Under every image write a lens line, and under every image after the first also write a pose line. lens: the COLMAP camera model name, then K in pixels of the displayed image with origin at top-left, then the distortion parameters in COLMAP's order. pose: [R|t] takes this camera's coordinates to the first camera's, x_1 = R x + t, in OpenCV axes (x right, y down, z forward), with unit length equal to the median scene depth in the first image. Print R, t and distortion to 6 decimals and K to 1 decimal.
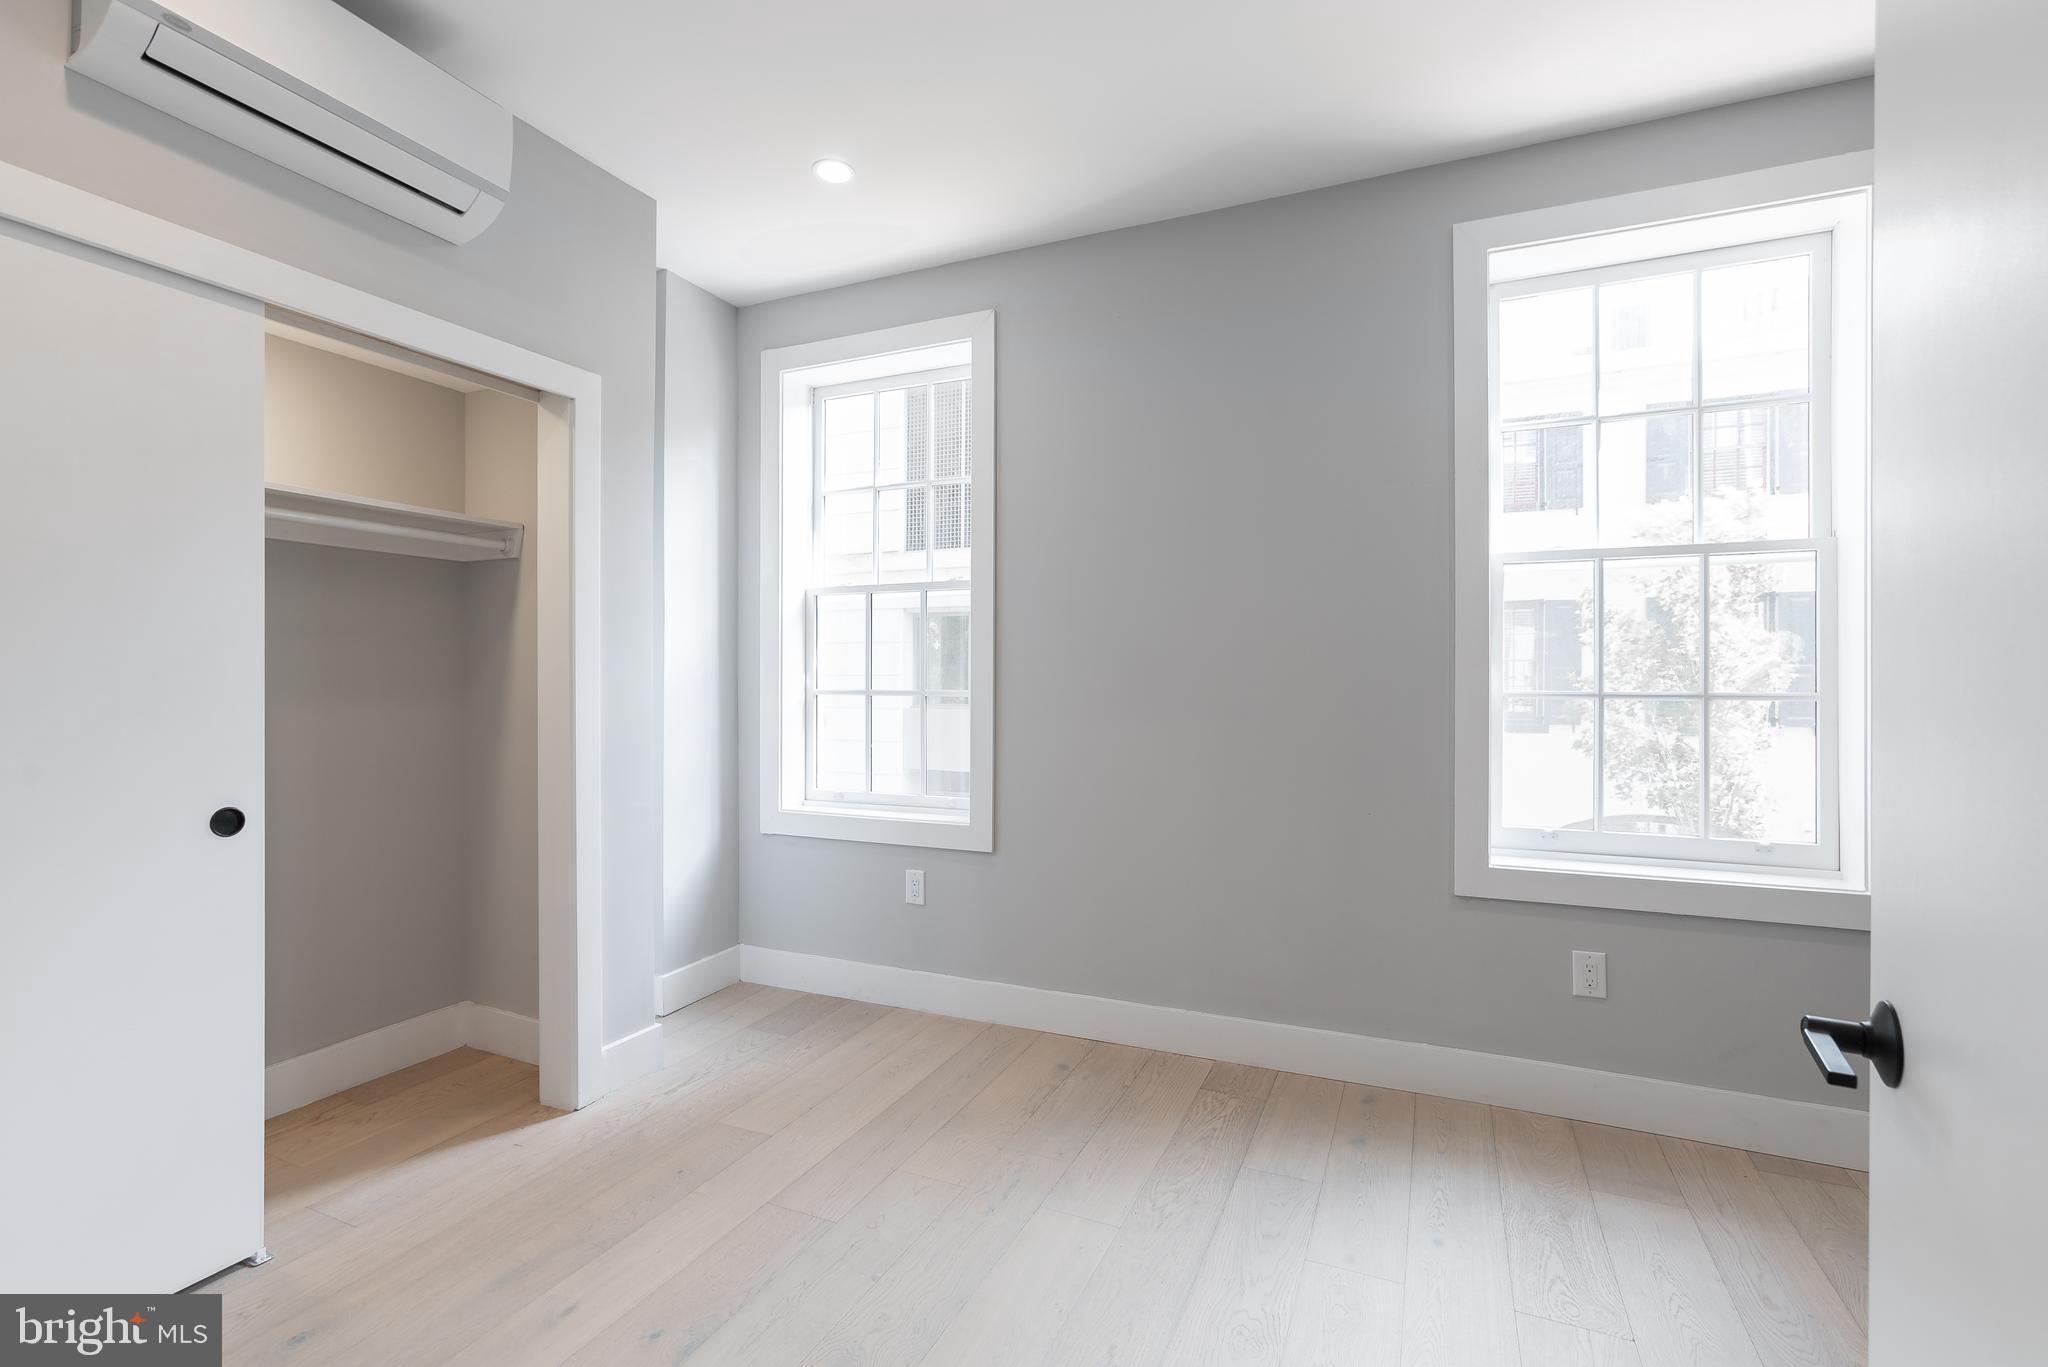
lens RADIAL K [[934.5, 0, 1018.1], [0, 934.5, 681.4], [0, 0, 1]] dist [-0.003256, 0.000323]
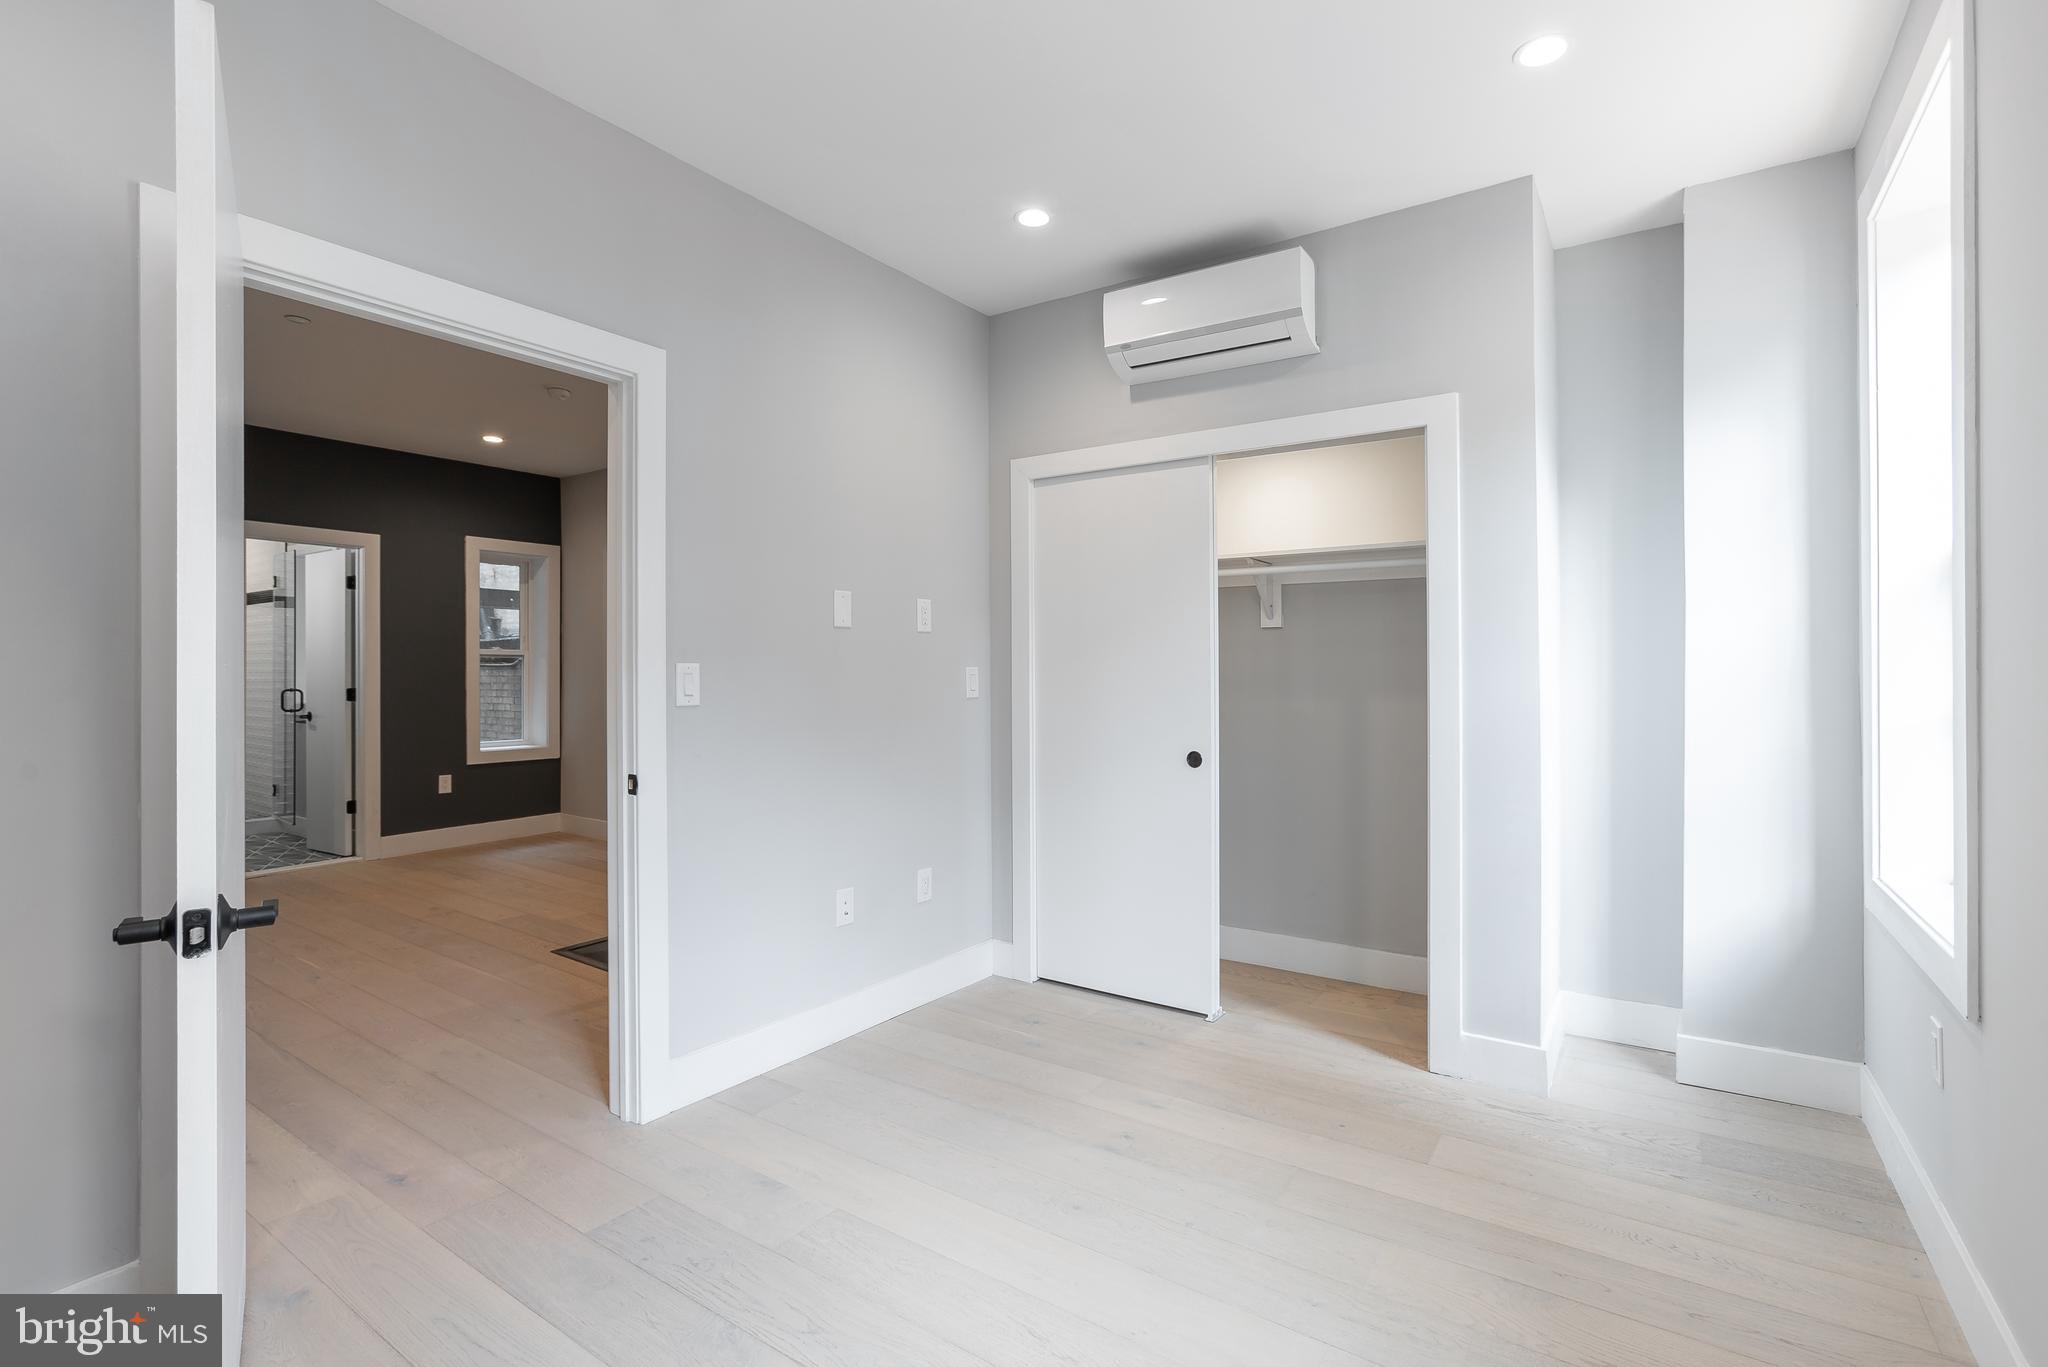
lens RADIAL K [[934.5, 0, 1018.1], [0, 934.5, 681.4], [0, 0, 1]] dist [-0.003256, 0.000323]
pose [[-0.174842, 0.005532, -0.984581, 0.708782], [-0.003651, 0.999974, 0.006267, -0.005230], [0.984590, 0.004691, -0.174817, 0.730137]]
